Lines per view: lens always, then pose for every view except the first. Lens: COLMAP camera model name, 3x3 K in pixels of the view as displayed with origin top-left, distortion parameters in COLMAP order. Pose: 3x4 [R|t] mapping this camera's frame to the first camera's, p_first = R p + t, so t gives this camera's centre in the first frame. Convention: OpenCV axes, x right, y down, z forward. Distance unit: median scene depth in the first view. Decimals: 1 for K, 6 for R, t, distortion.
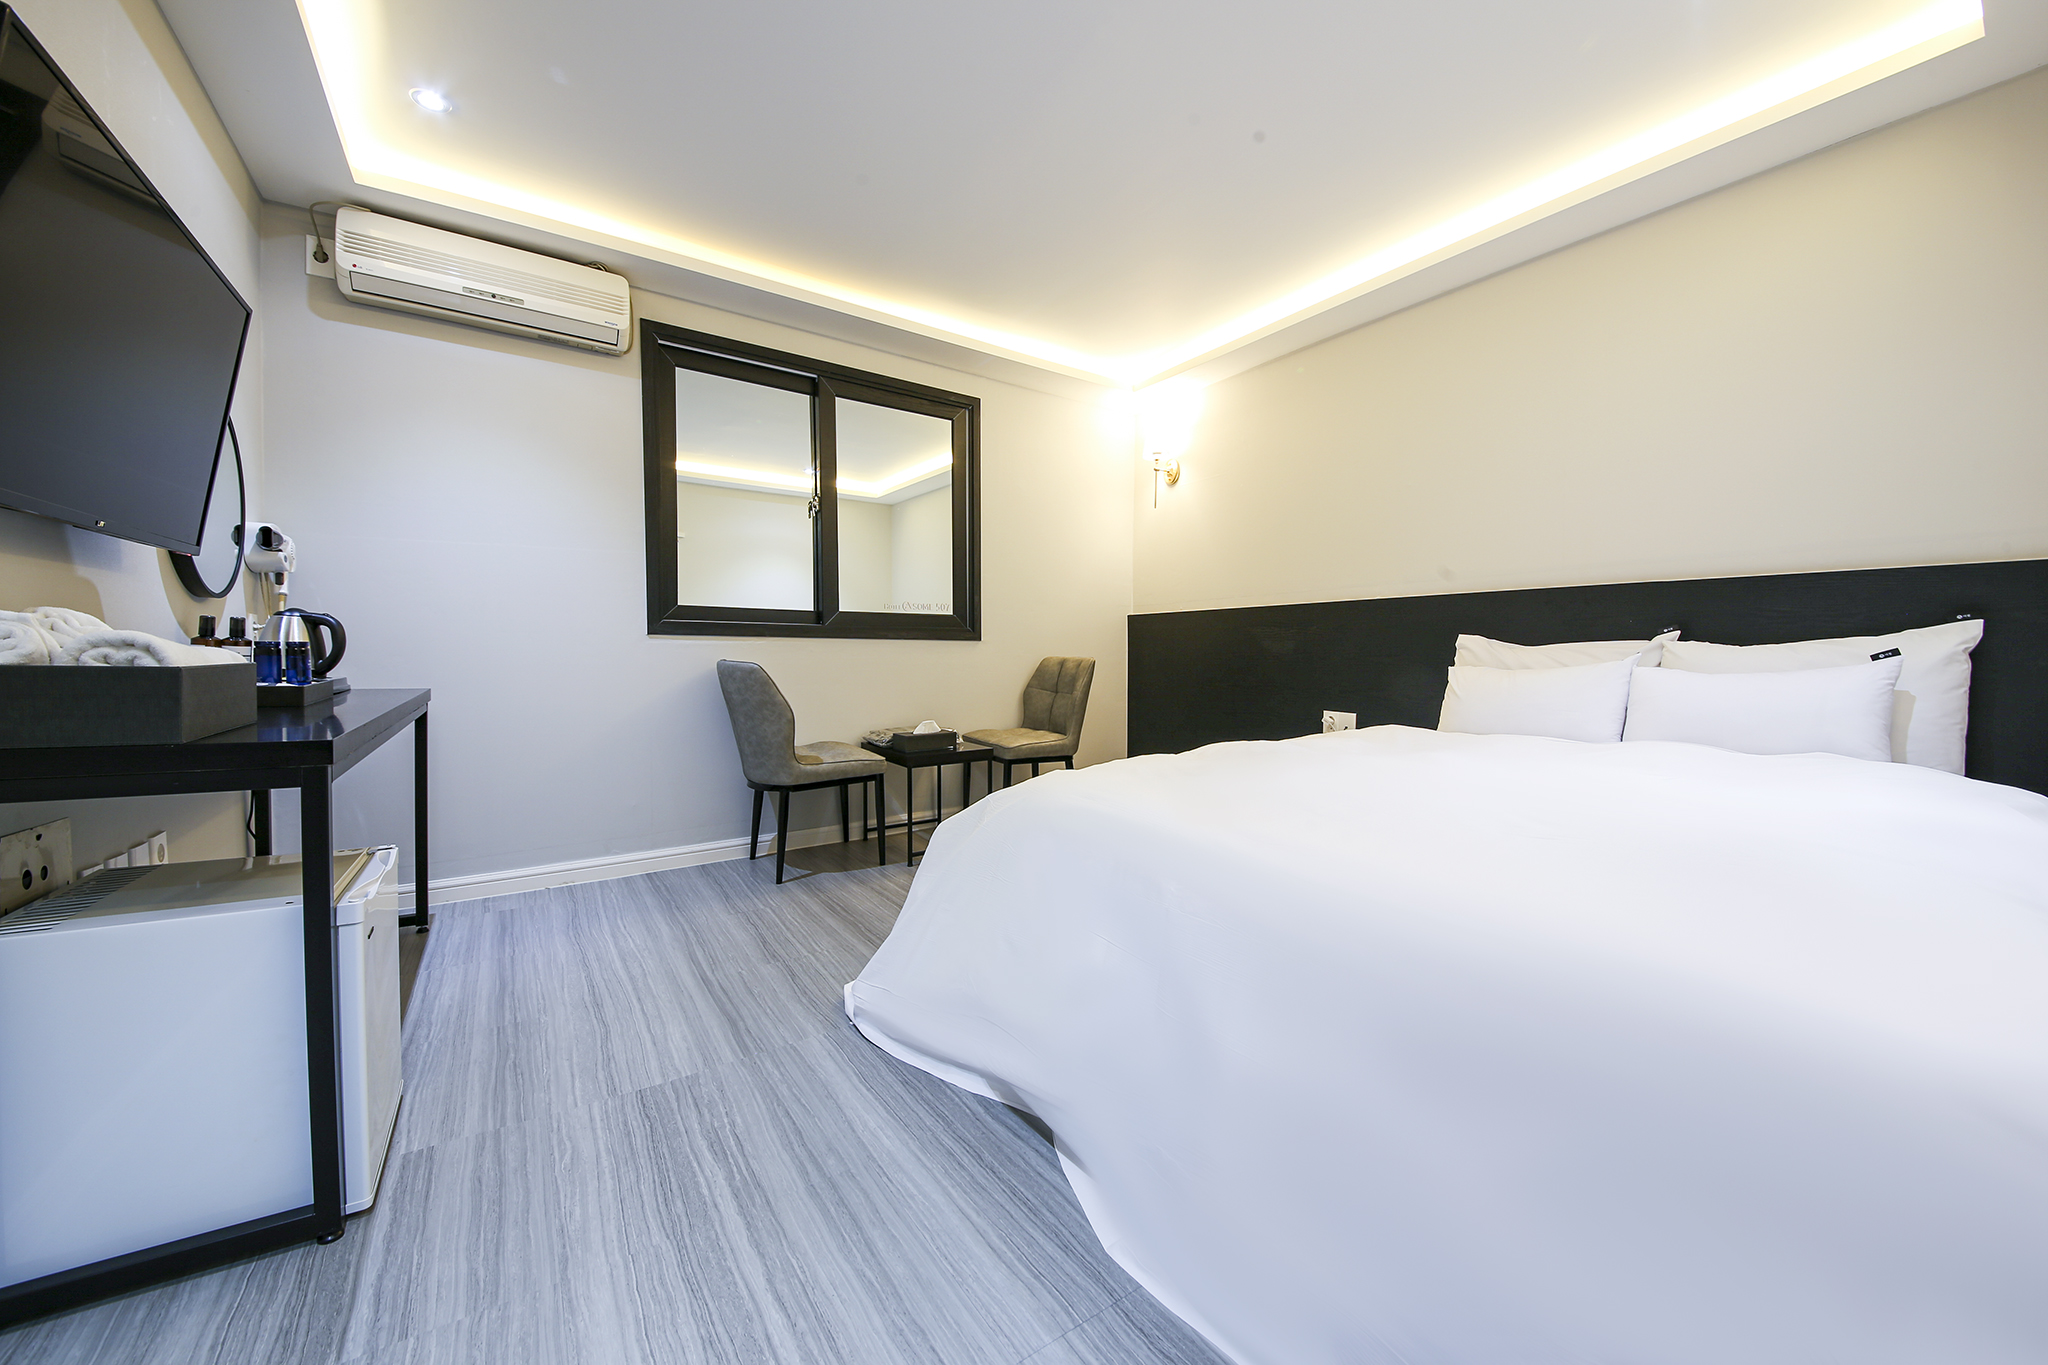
lens RADIAL K [[745.2, 0, 994.8], [0, 745.2, 643.0], [0, 0, 1]] dist [0.010755, 0.007466]
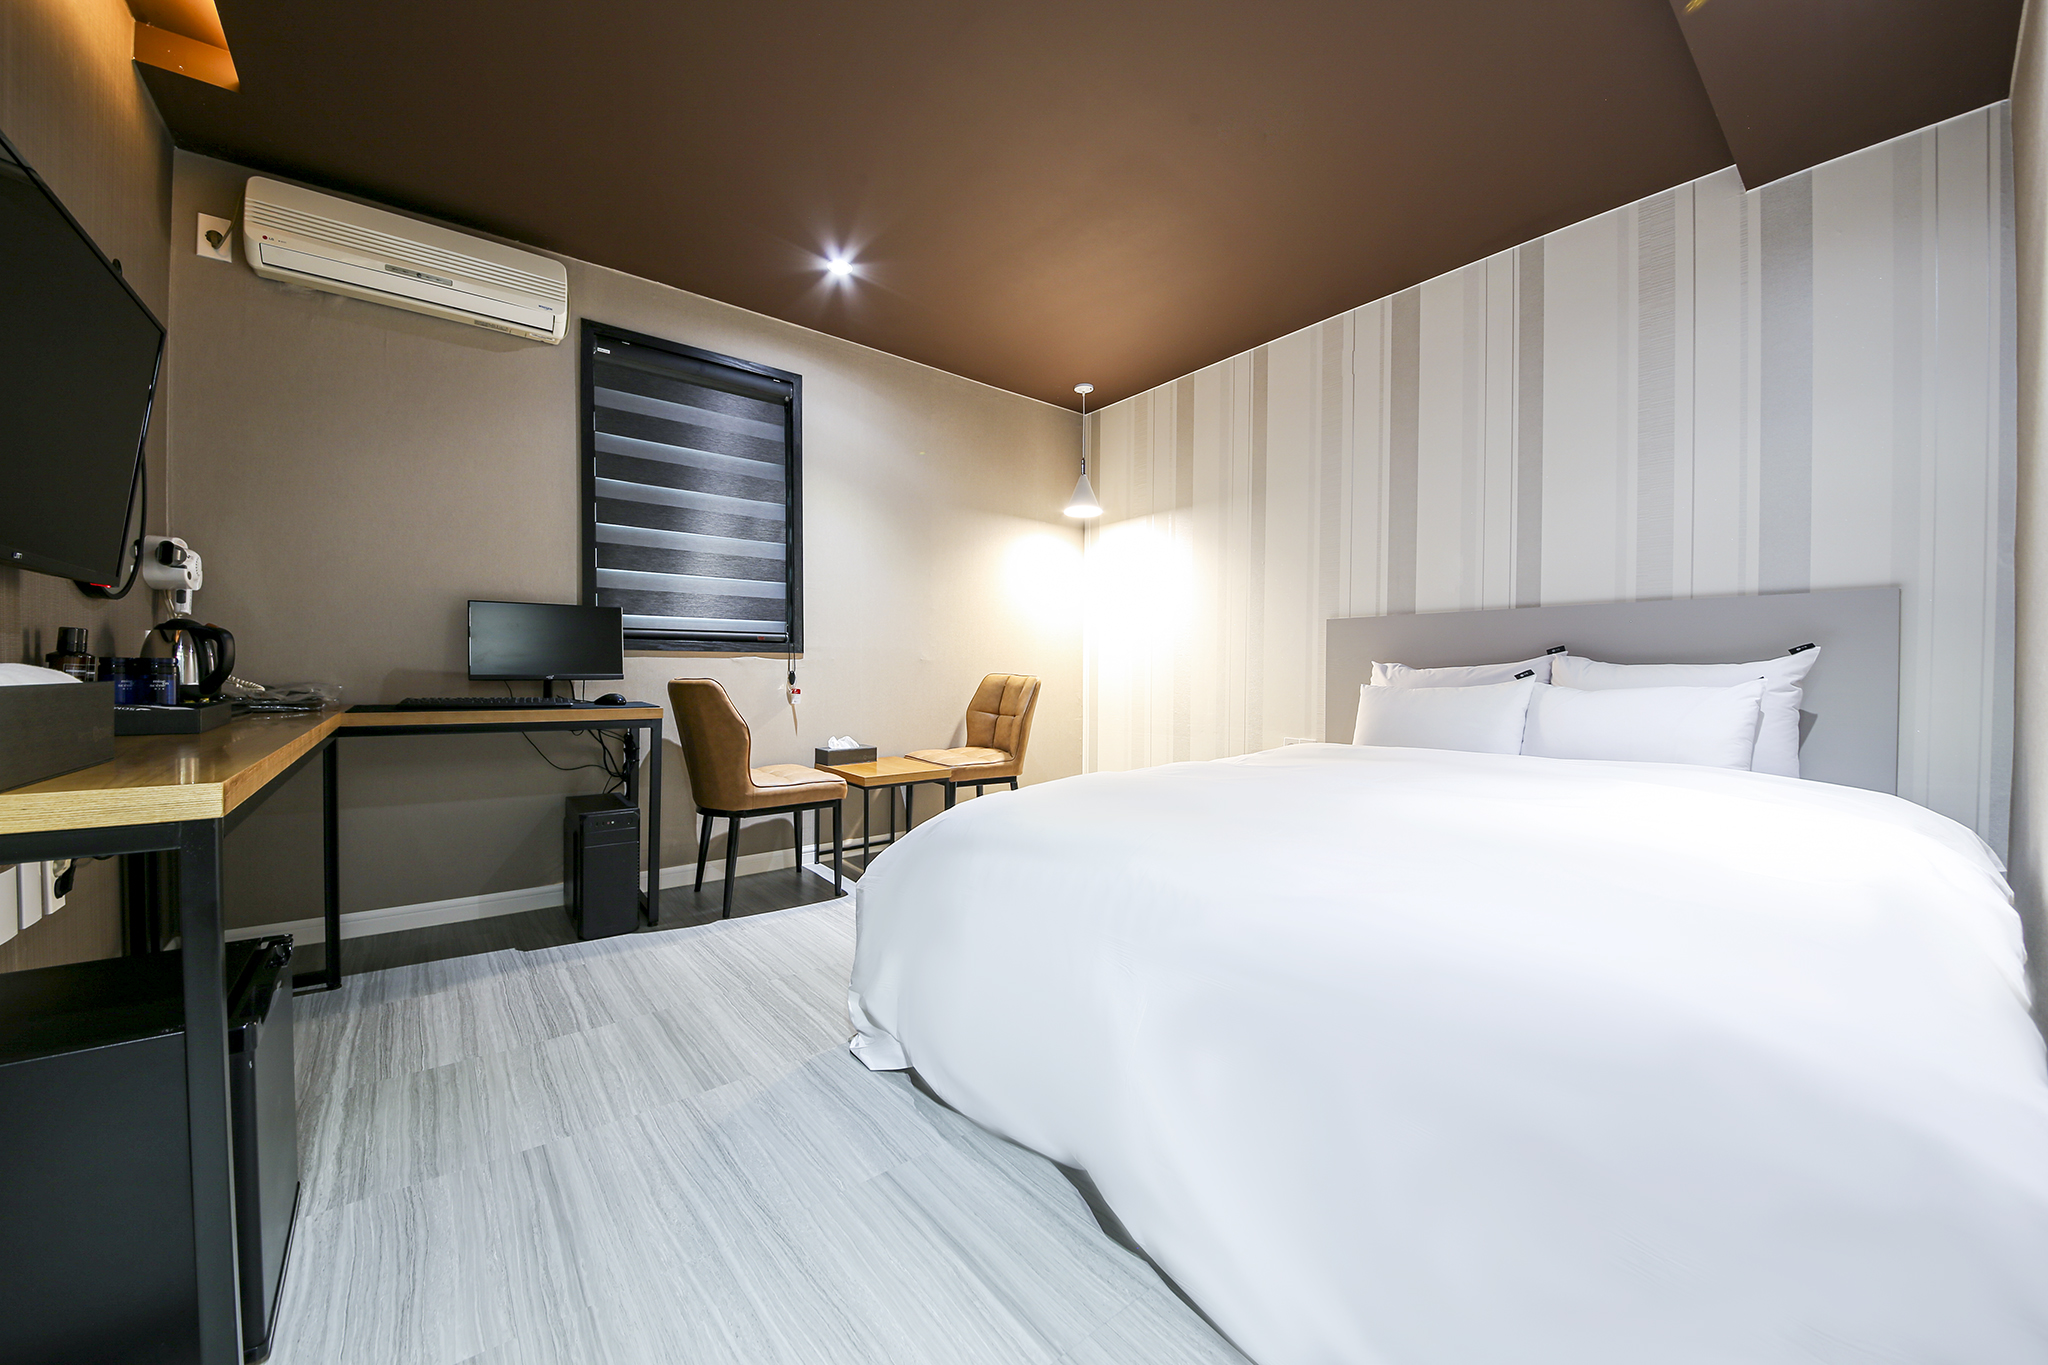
lens RADIAL K [[745.7, 0, 1024.0], [0, 745.7, 682.5], [0, 0, 1]] dist [0.000243, 0.000075]
pose [[0.995918, 0.001777, 0.090249, 0.060591], [-0.003531, 0.999808, 0.019285, 0.002344], [-0.090197, -0.019525, 0.995733, -0.089311]]
